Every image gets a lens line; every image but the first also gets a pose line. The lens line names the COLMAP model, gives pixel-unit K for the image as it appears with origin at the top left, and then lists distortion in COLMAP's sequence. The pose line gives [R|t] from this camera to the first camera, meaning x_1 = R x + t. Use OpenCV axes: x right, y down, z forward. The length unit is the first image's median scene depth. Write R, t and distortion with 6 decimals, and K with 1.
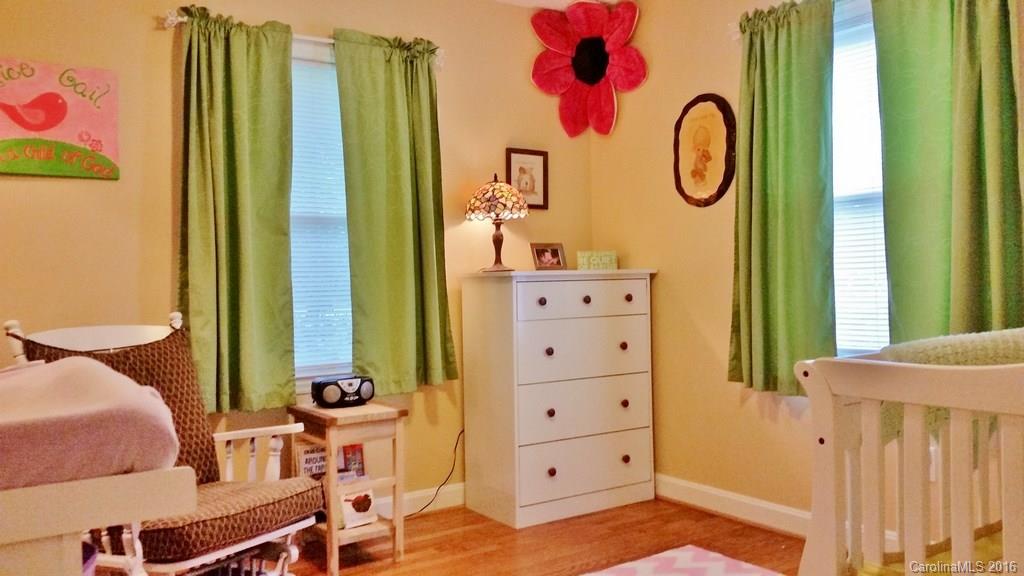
lens RADIAL K [[852.6, 0, 512.0], [0, 852.6, 288.0], [0, 0, 1]] dist [-0.016340, -0.006200]
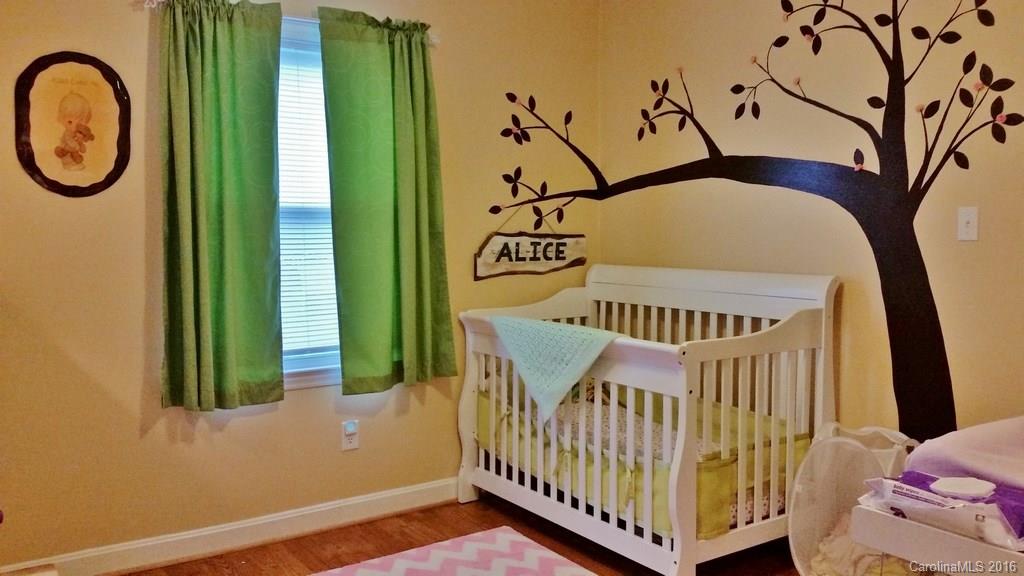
lens RADIAL K [[833.2, 0, 512.3], [0, 833.2, 293.8], [0, 0, 1]] dist [0.162768, -0.369346]
pose [[0.002735, -0.038637, 0.999250, -0.586687], [0.020117, 0.999053, 0.038574, -0.030484], [-0.999794, 0.019996, 0.003509, 0.637837]]
